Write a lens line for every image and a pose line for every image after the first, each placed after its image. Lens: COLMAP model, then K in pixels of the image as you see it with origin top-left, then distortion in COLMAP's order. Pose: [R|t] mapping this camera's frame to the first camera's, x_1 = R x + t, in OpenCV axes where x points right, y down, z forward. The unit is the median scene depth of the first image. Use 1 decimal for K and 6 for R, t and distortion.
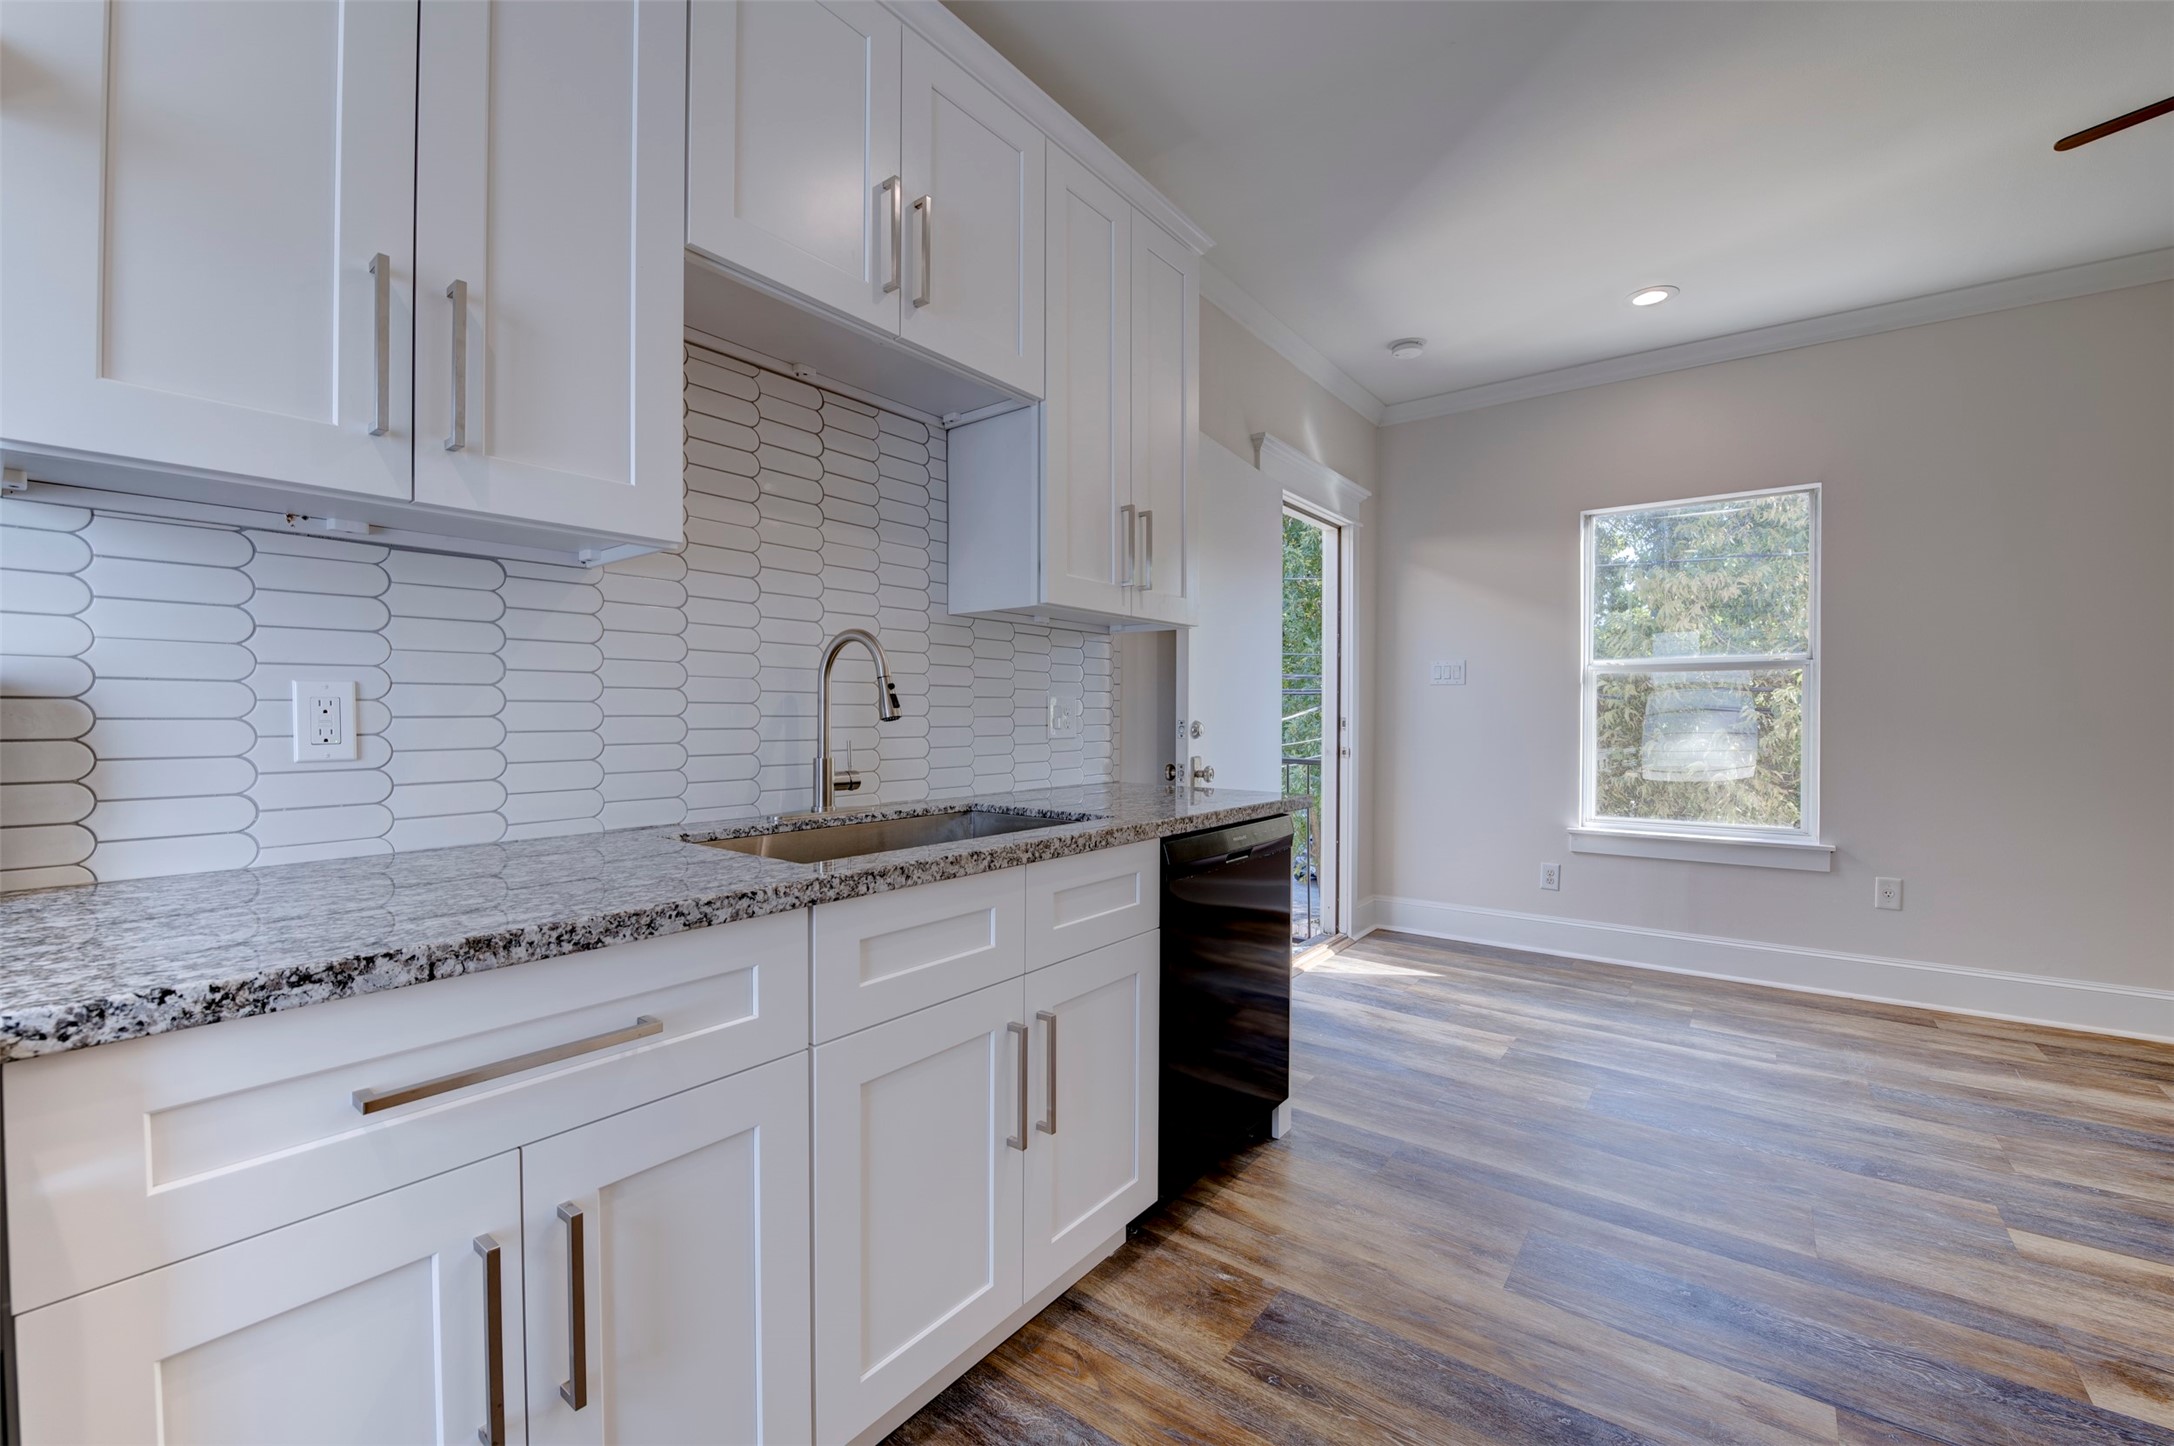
lens RADIAL K [[880.7, 0, 1085.7], [0, 880.7, 714.5], [0, 0, 1]] dist [-0.024074, 0.000820]
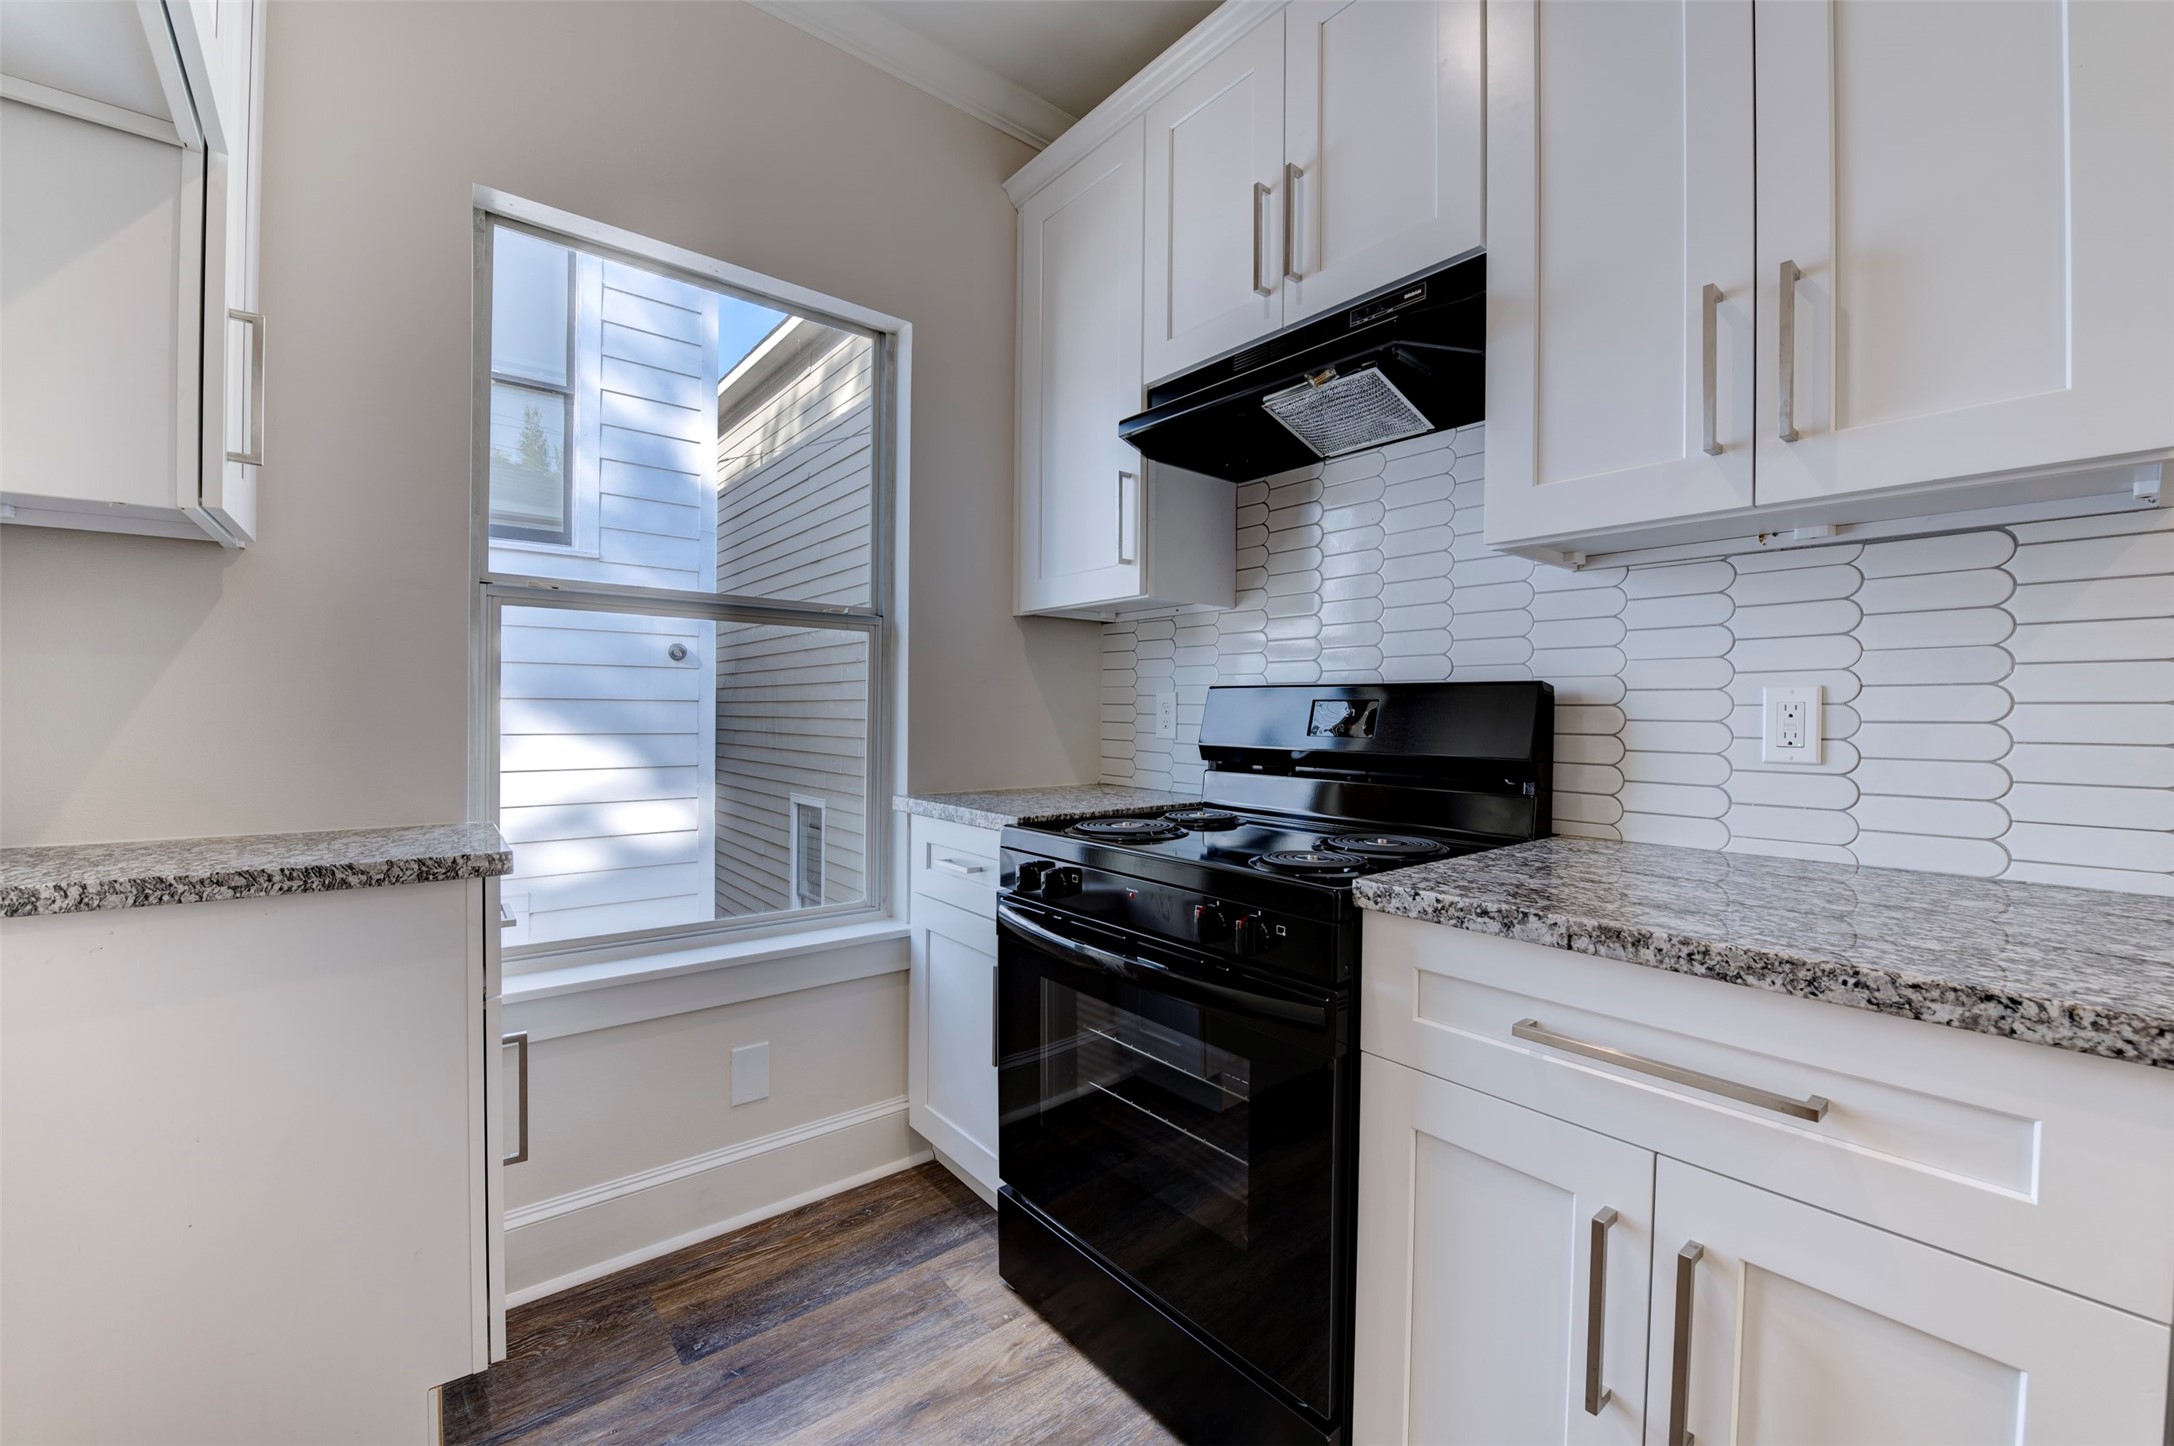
lens RADIAL K [[869.0, 0, 1098.5], [0, 869.0, 720.0], [0, 0, 1]] dist [-0.014842, -0.001621]
pose [[-0.219673, 0.006252, -0.975554, 0.388185], [-0.008323, 0.999931, 0.008282, 0.000140], [0.975538, 0.009939, -0.219606, 0.510239]]
